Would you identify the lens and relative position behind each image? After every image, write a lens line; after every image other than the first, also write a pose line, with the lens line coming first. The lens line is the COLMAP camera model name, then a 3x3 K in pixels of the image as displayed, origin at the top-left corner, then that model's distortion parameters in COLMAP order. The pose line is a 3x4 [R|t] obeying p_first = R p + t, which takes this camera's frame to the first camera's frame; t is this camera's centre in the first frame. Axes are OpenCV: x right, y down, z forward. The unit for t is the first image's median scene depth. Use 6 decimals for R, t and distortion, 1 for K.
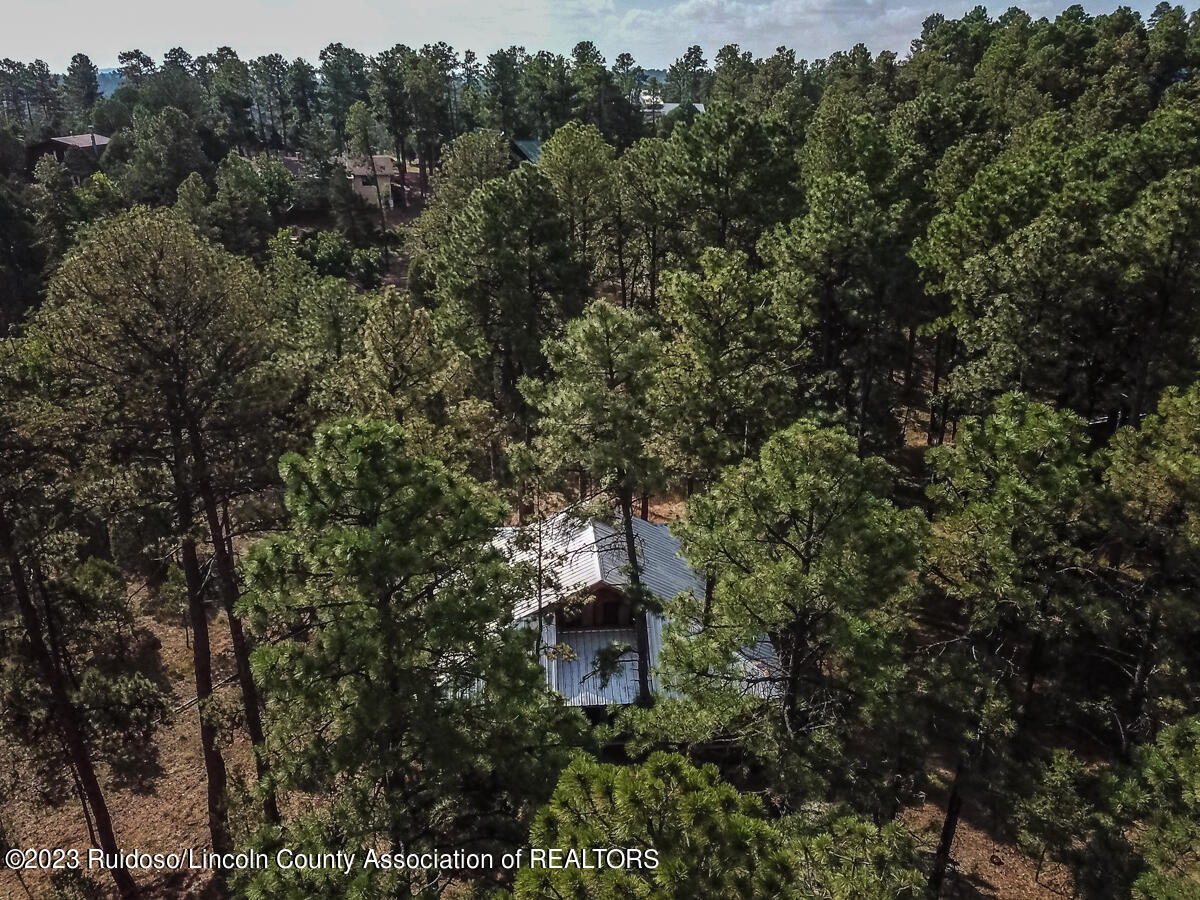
lens RADIAL K [[900.2, 0, 607.4], [0, 900.2, 440.6], [0, 0, 1]] dist [0.040836, -0.010818]
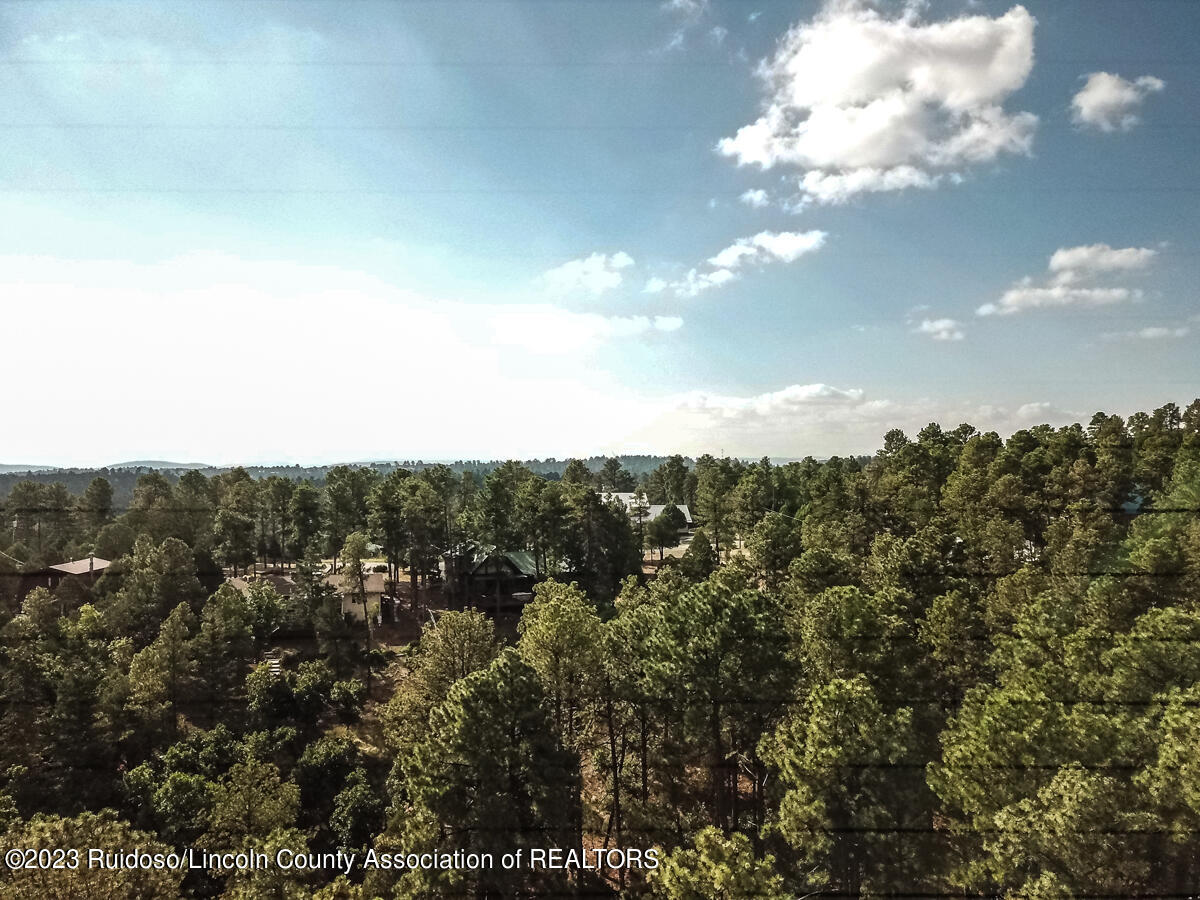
lens RADIAL K [[912.6, 0, 606.8], [0, 912.6, 463.7], [0, 0, 1]] dist [0.029682, 0.000175]
pose [[0.999885, -0.009992, 0.011432, 0.002520], [0.013633, 0.922268, -0.386310, -0.073951], [-0.006683, 0.386421, 0.922298, 0.013503]]
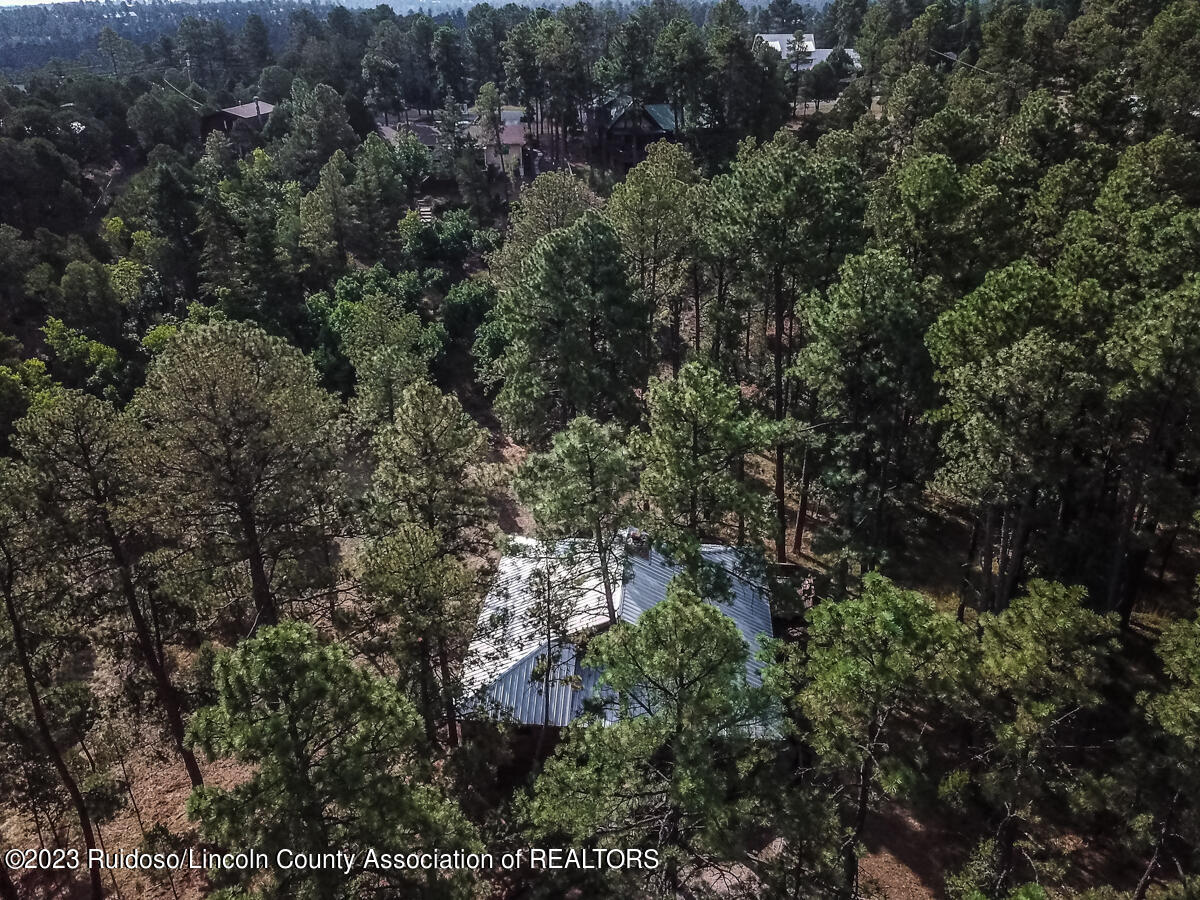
lens RADIAL K [[888.1, 0, 600.0], [0, 888.1, 450.0], [0, 0, 1]] dist [0.028977, -0.000423]
pose [[0.986587, 0.063952, -0.150185, 0.063859], [-0.053113, 0.995760, 0.075110, -0.068883], [0.154351, -0.066126, 0.985801, -0.038540]]
